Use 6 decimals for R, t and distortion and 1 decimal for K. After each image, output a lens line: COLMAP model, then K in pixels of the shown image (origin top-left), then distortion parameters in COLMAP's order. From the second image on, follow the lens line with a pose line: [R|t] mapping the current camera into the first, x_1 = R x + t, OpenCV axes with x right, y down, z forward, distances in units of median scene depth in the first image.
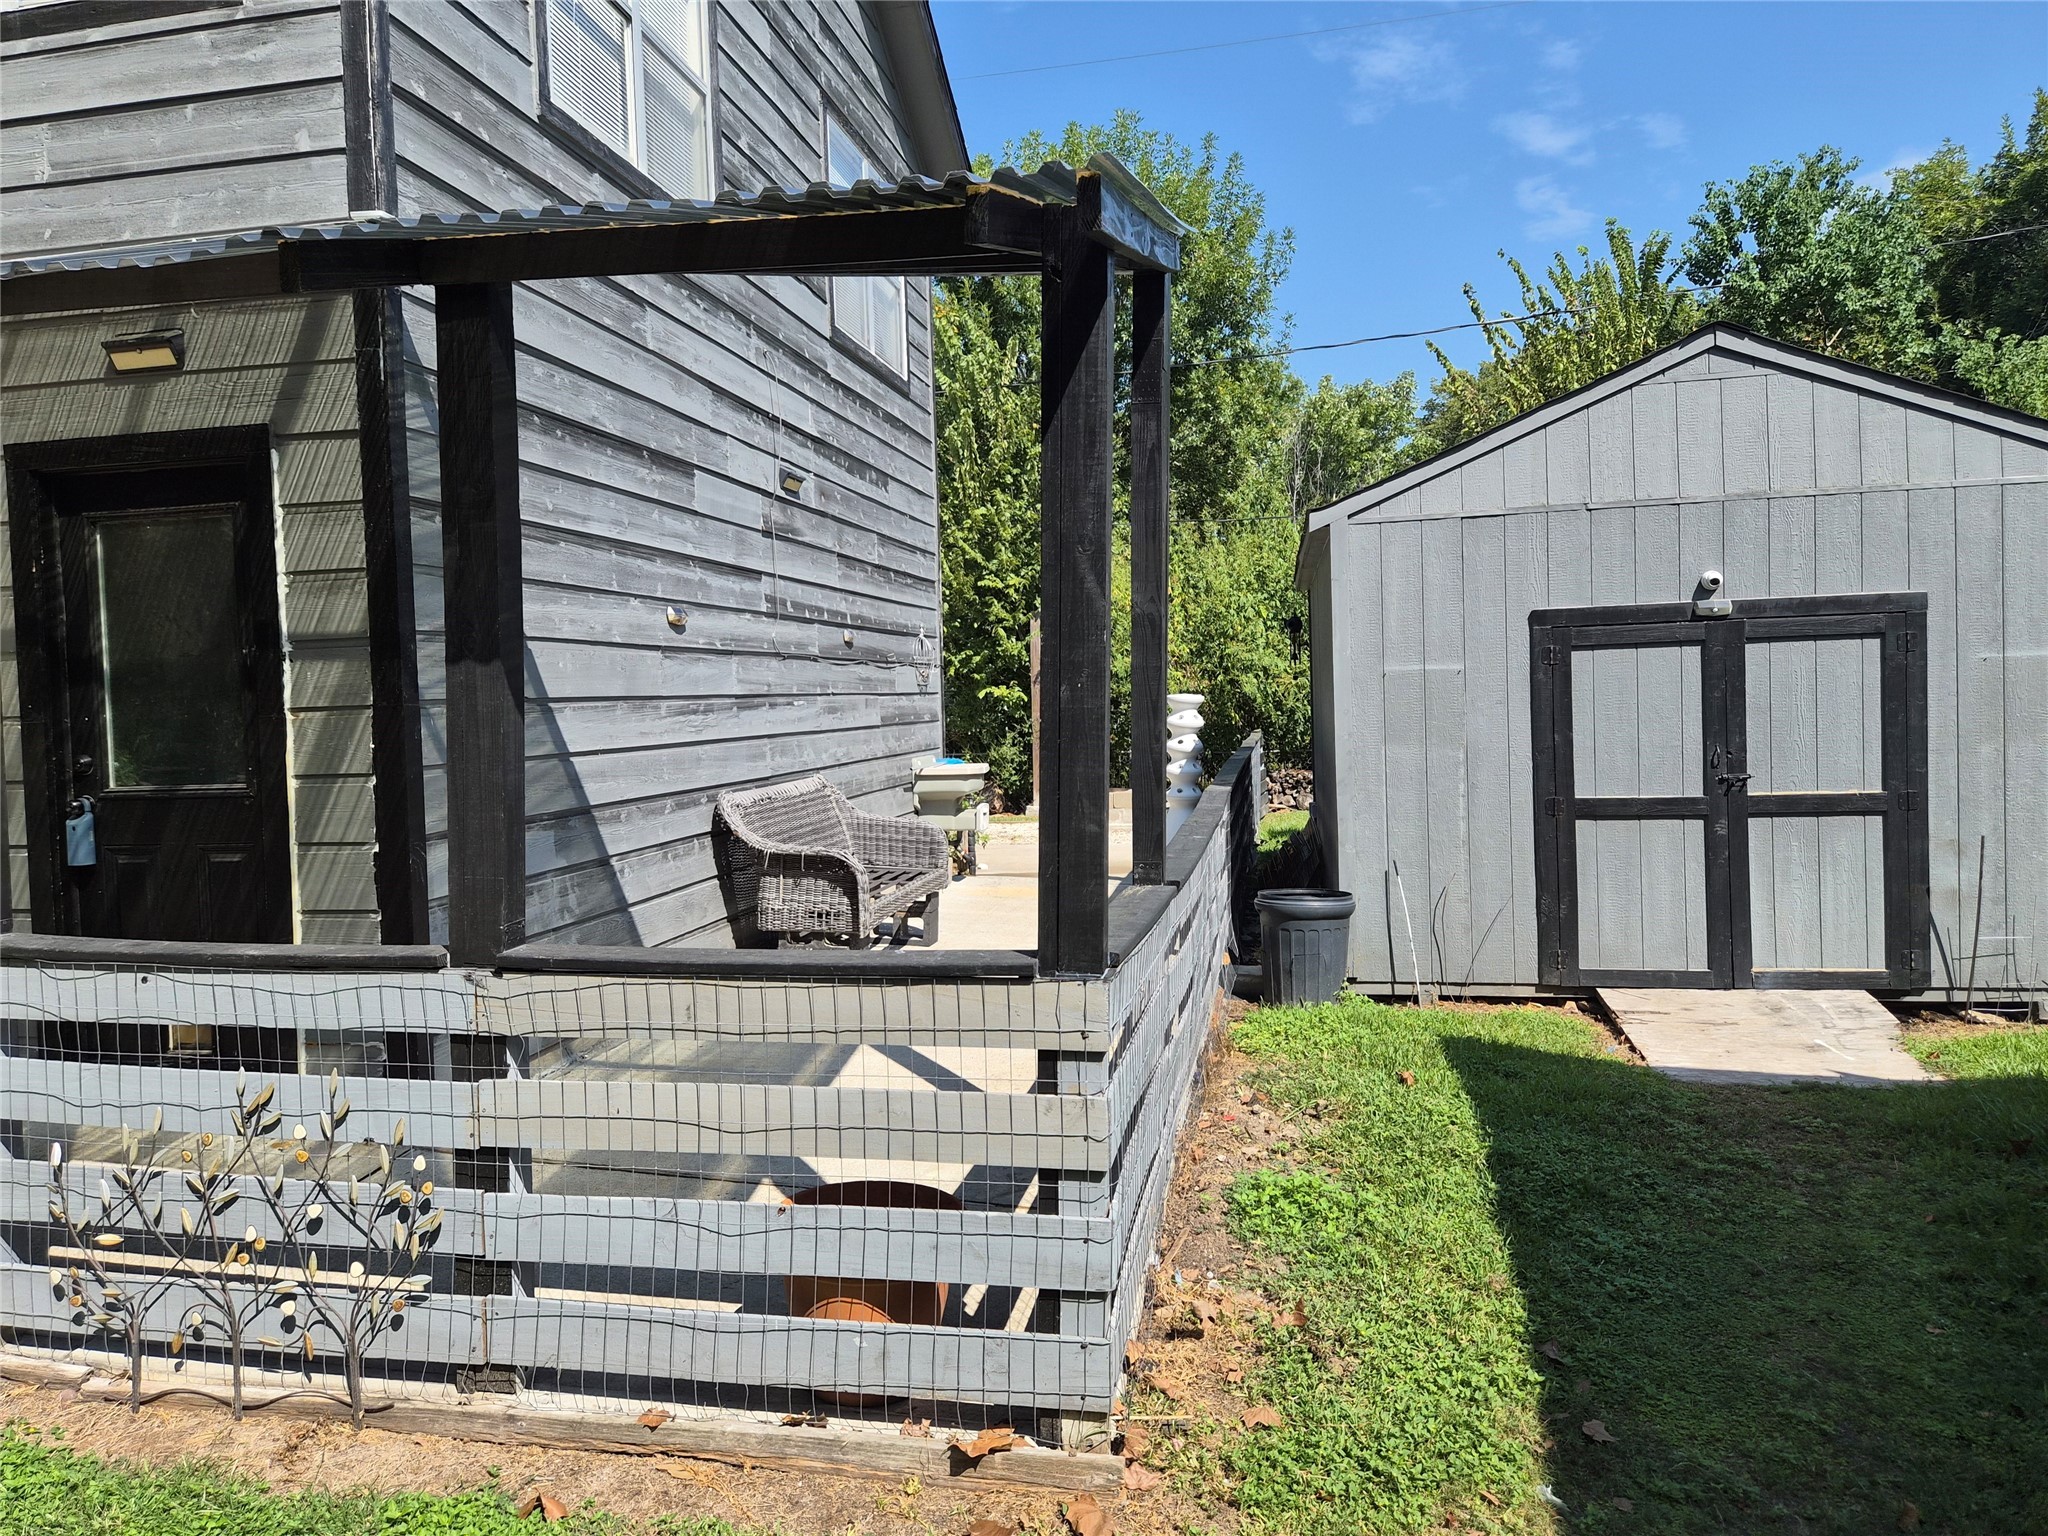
lens RADIAL K [[1390.5, 0, 1024.0], [0, 1390.5, 768.0], [0, 0, 1]] dist [0.019051, 0.000027]
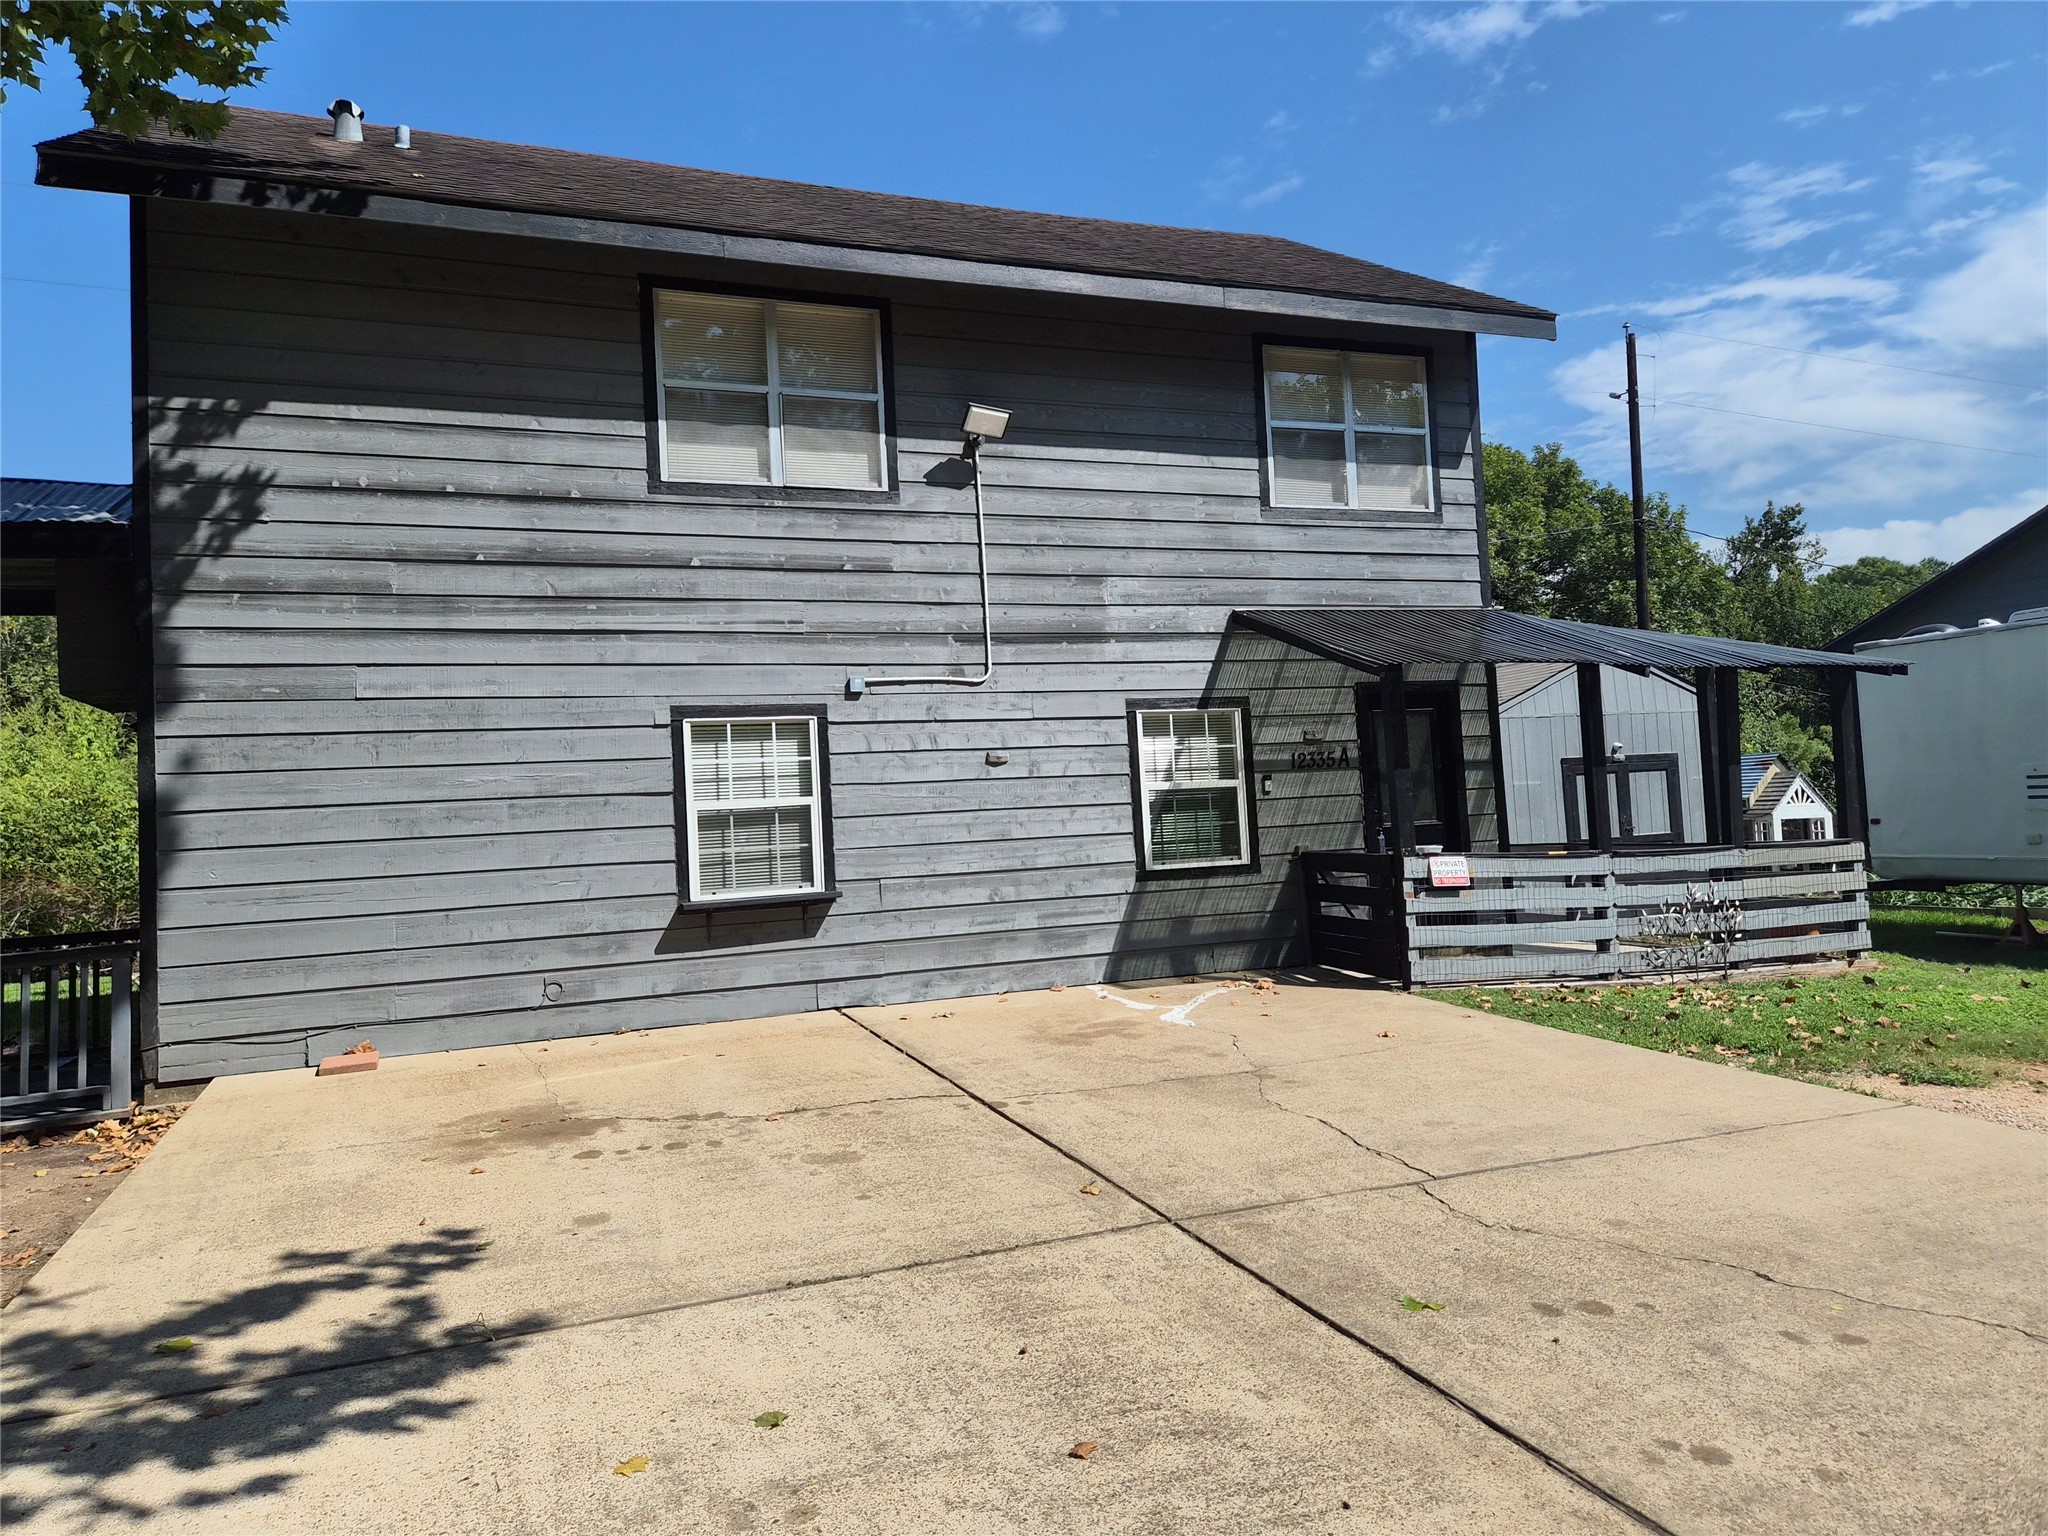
lens RADIAL K [[1390.5, 0, 1024.0], [0, 1390.5, 768.0], [0, 0, 1]] dist [0.019051, 0.000027]
pose [[0.818694, 0.005244, 0.574207, -2.641782], [0.058380, 0.994017, -0.092314, 0.104921], [-0.571255, 0.109098, 0.813489, -0.611578]]
